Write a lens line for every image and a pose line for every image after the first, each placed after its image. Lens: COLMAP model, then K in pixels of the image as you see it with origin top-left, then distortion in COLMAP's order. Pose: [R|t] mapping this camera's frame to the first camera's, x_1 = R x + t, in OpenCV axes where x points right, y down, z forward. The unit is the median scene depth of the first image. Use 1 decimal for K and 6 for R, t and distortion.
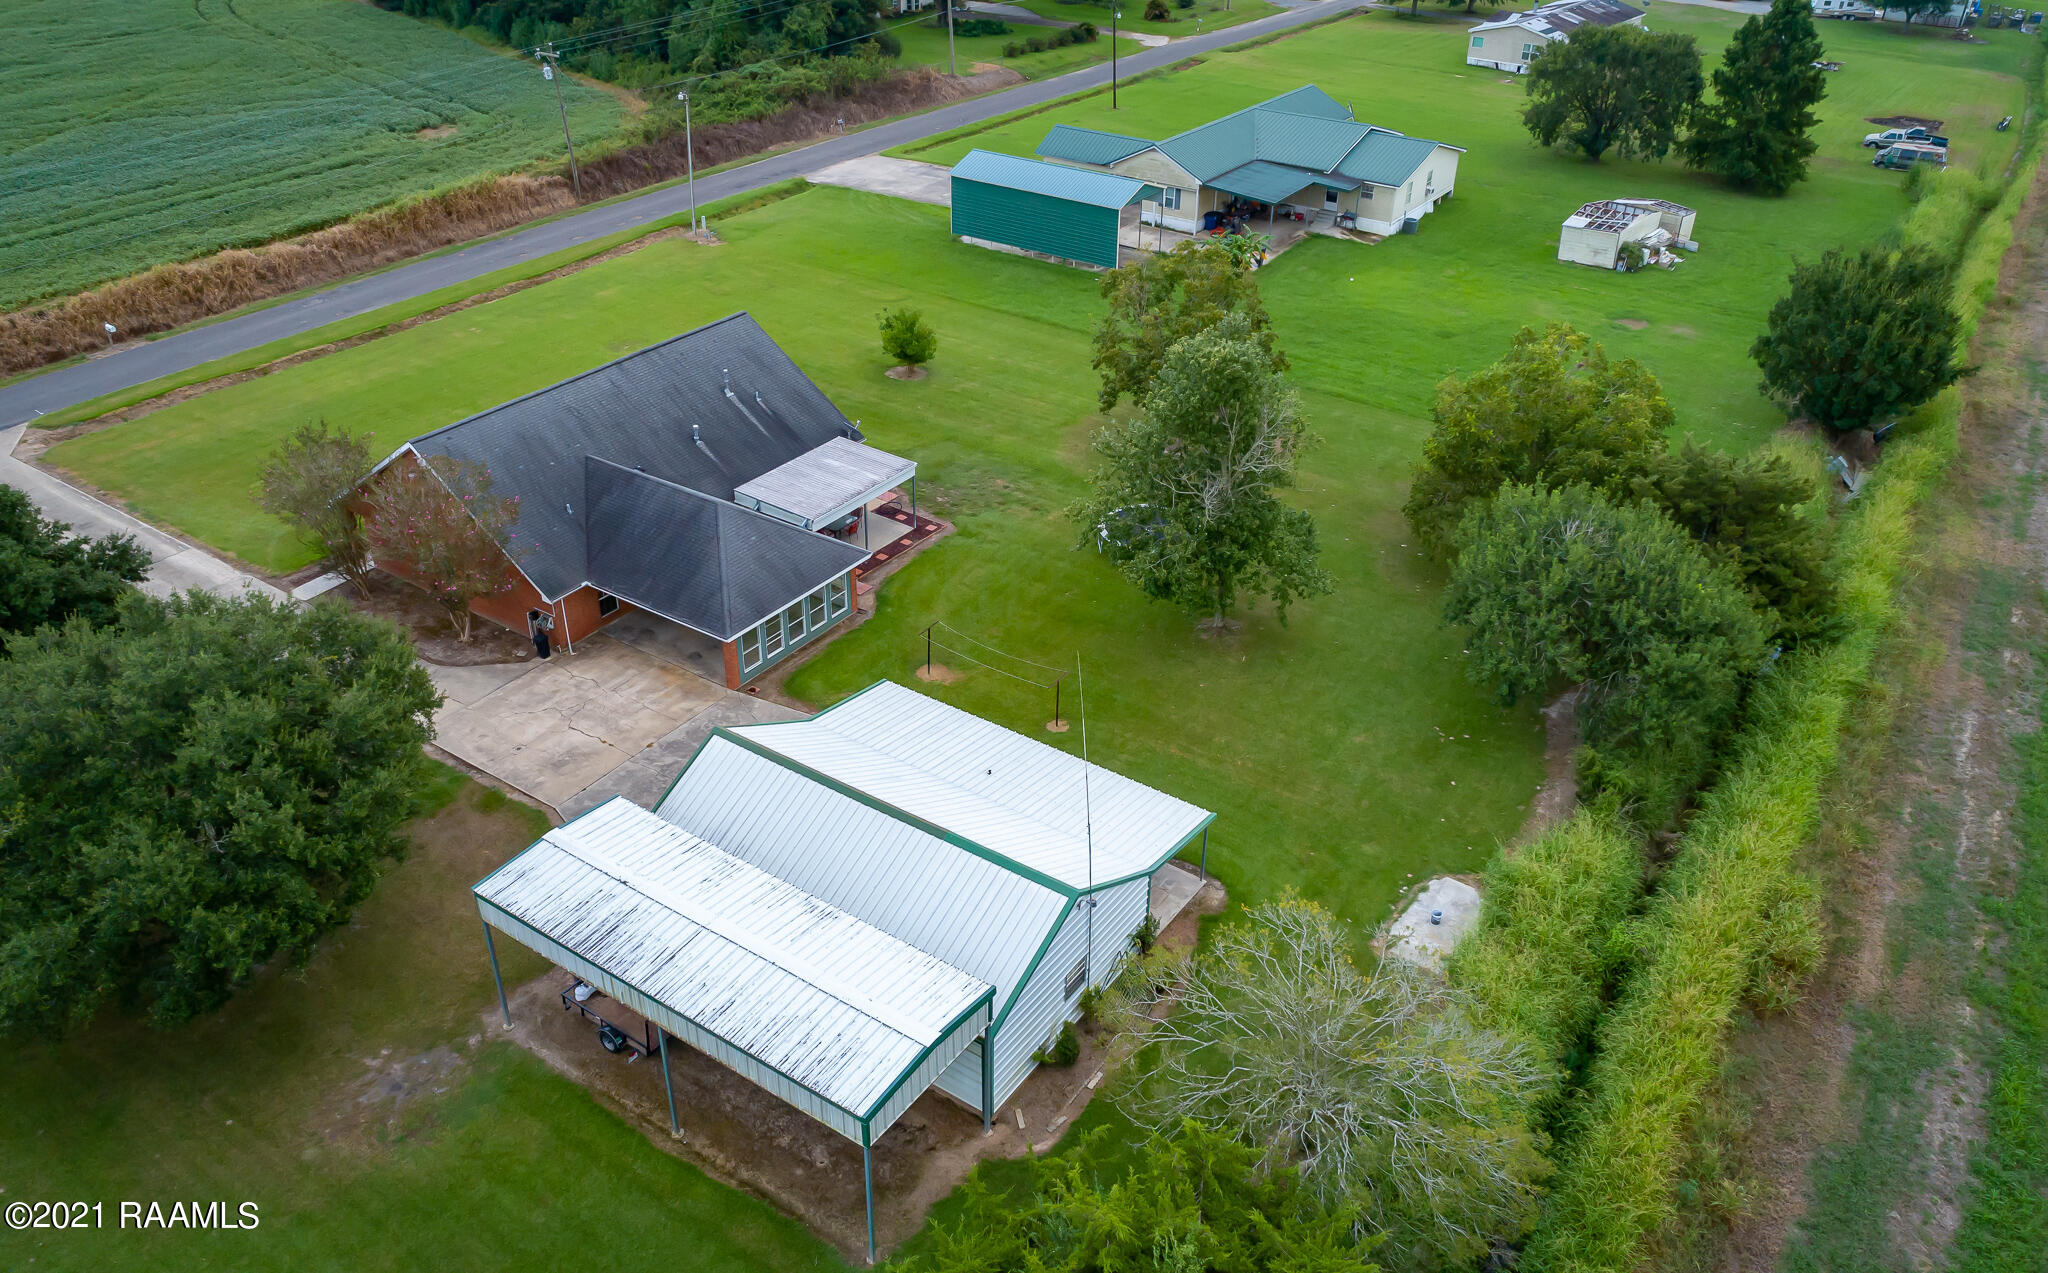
lens RADIAL K [[1530.3, 0, 1038.8], [0, 1530.3, 636.5], [0, 0, 1]] dist [-0.012282, 0.008197]
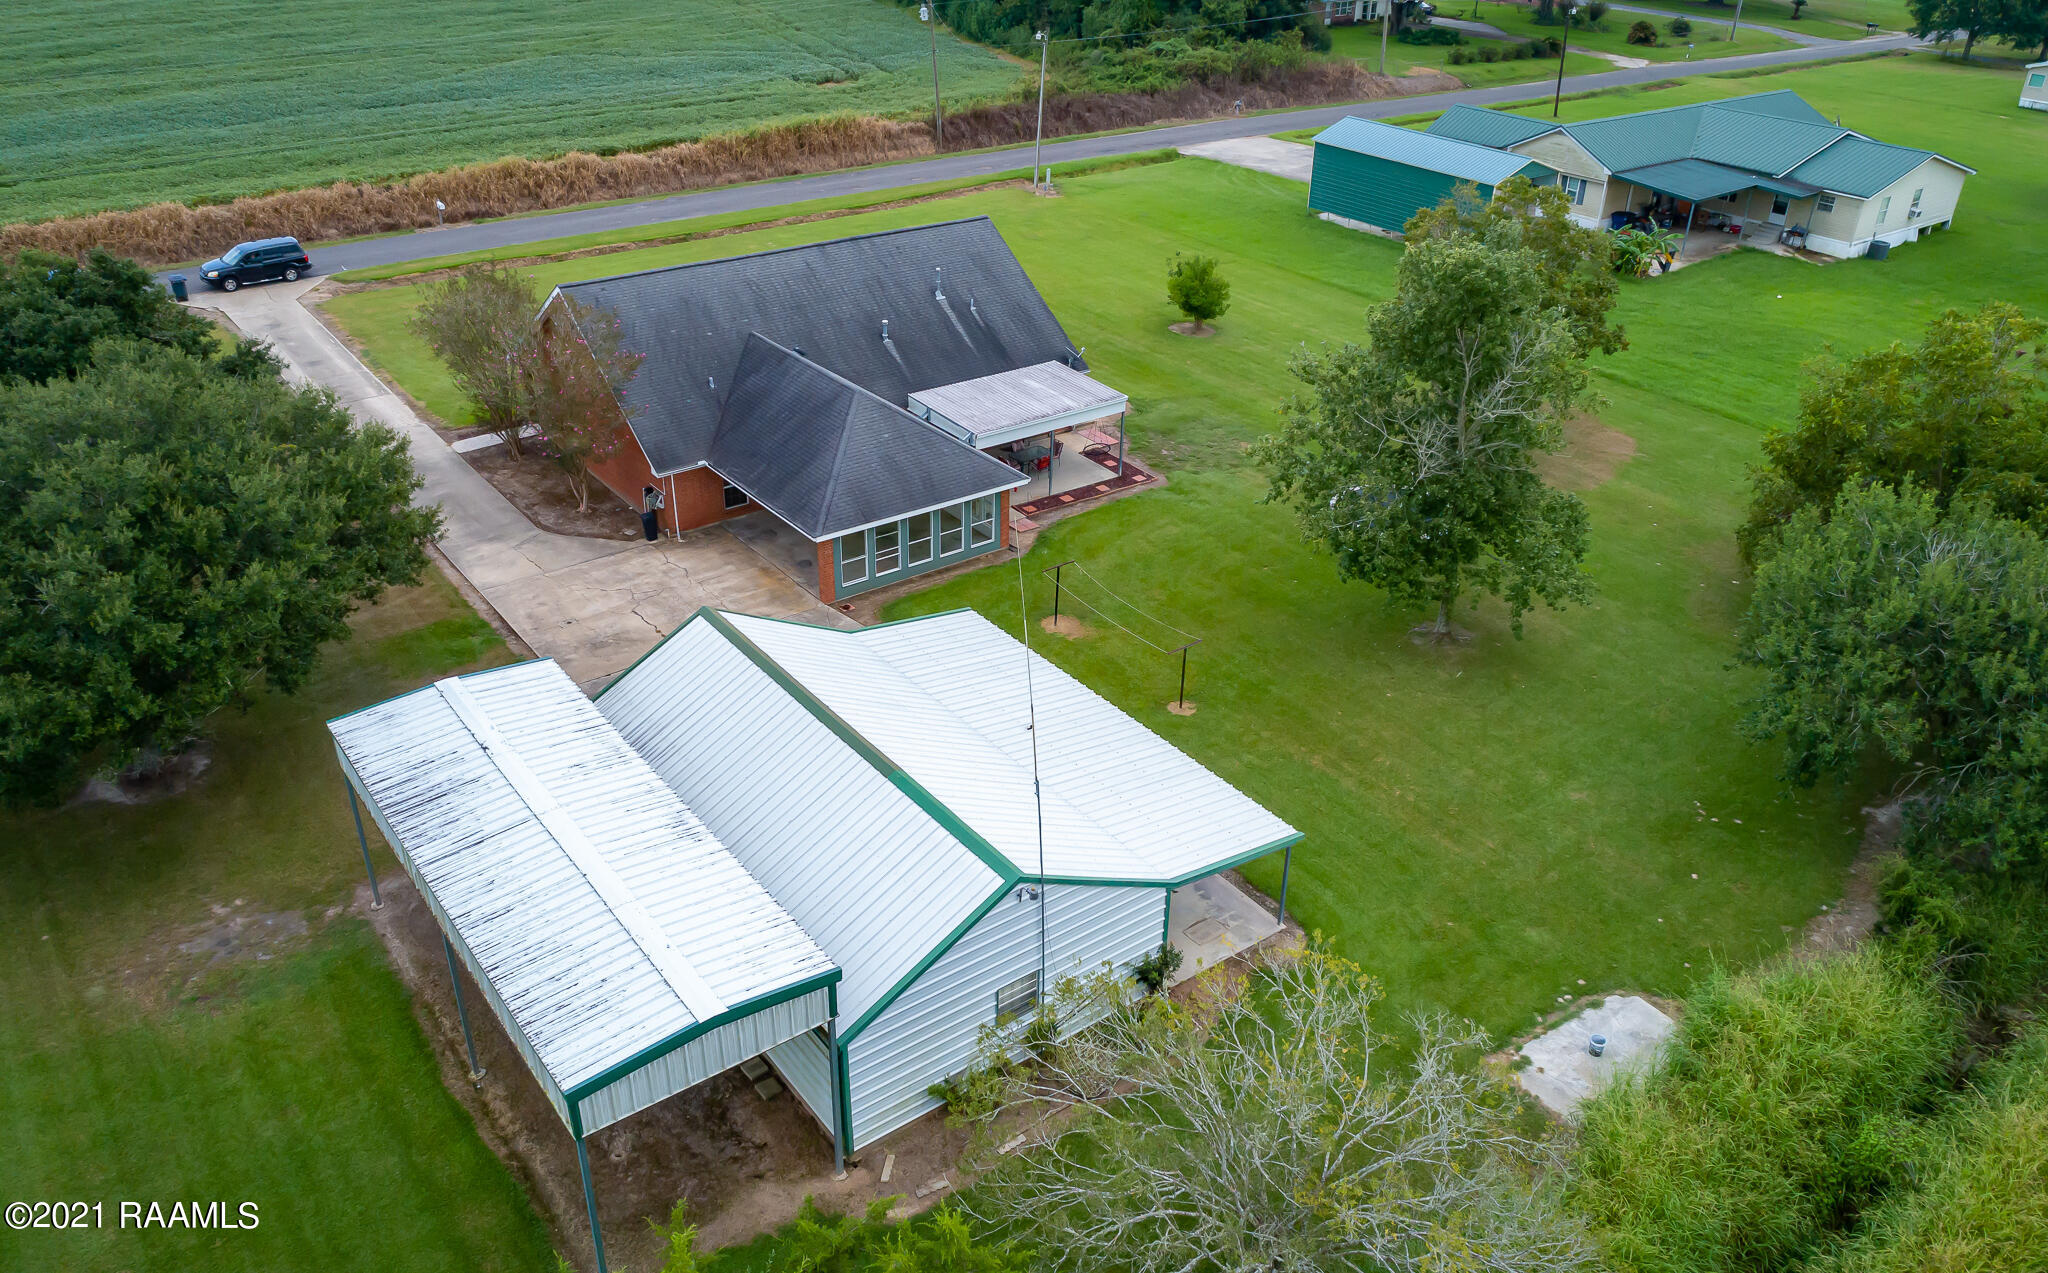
lens RADIAL K [[1530.3, 0, 1038.8], [0, 1530.3, 636.5], [0, 0, 1]] dist [-0.012282, 0.008197]
pose [[0.946810, 0.159423, -0.279528, 0.124968], [-0.171393, 0.985024, -0.018751, 0.039619], [0.272352, 0.065663, 0.959954, 0.177369]]
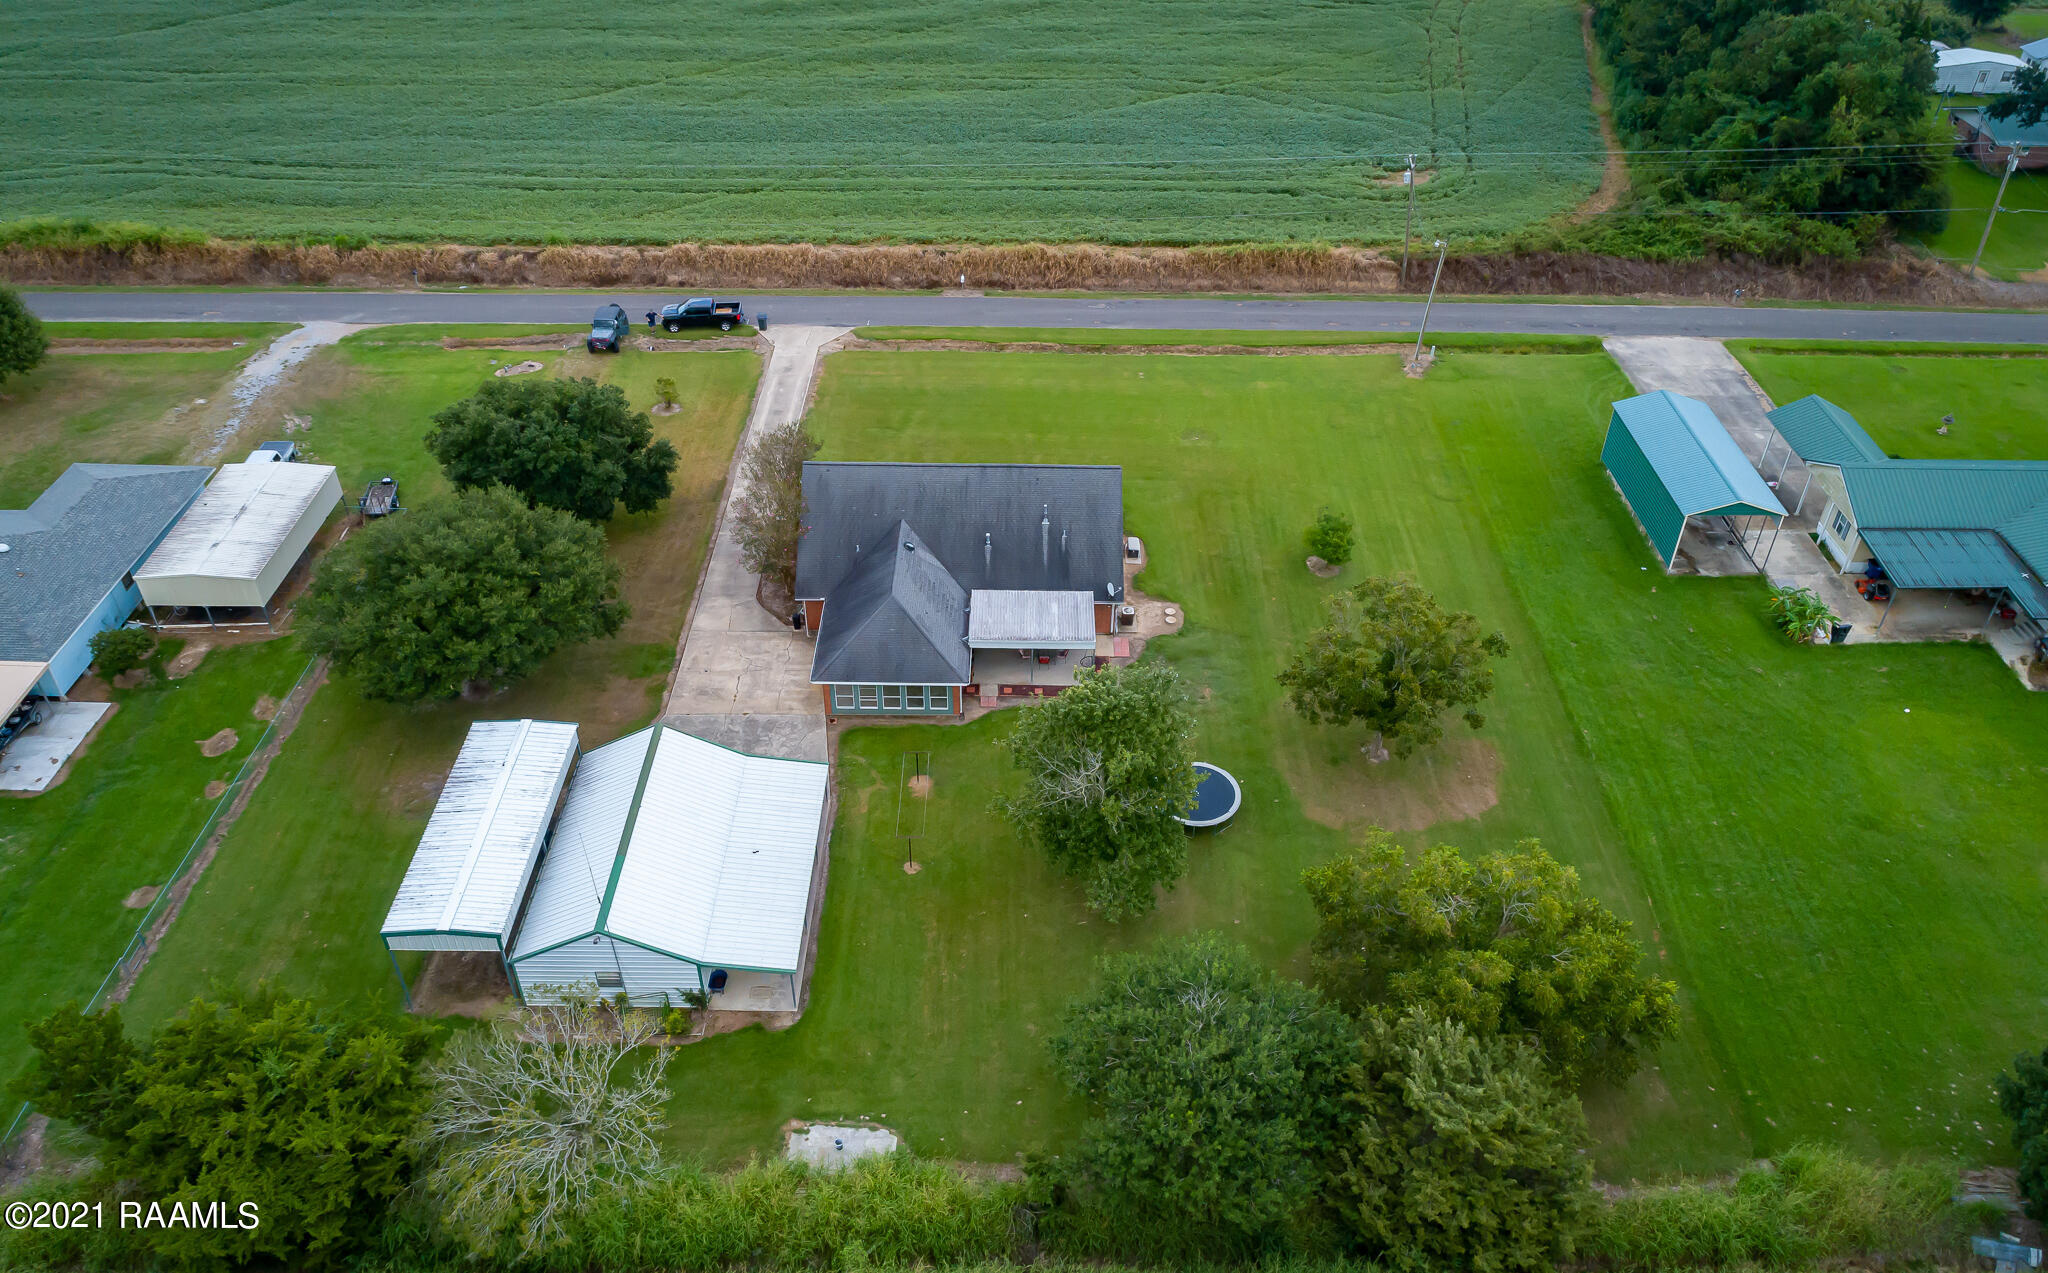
lens RADIAL K [[1530.3, 0, 1038.8], [0, 1530.3, 636.5], [0, 0, 1]] dist [-0.012282, 0.008197]
pose [[0.563167, 0.498278, -0.659213, 0.669899], [-0.437524, 0.856552, 0.273662, -0.413101], [0.701011, 0.134304, 0.700390, 0.103680]]
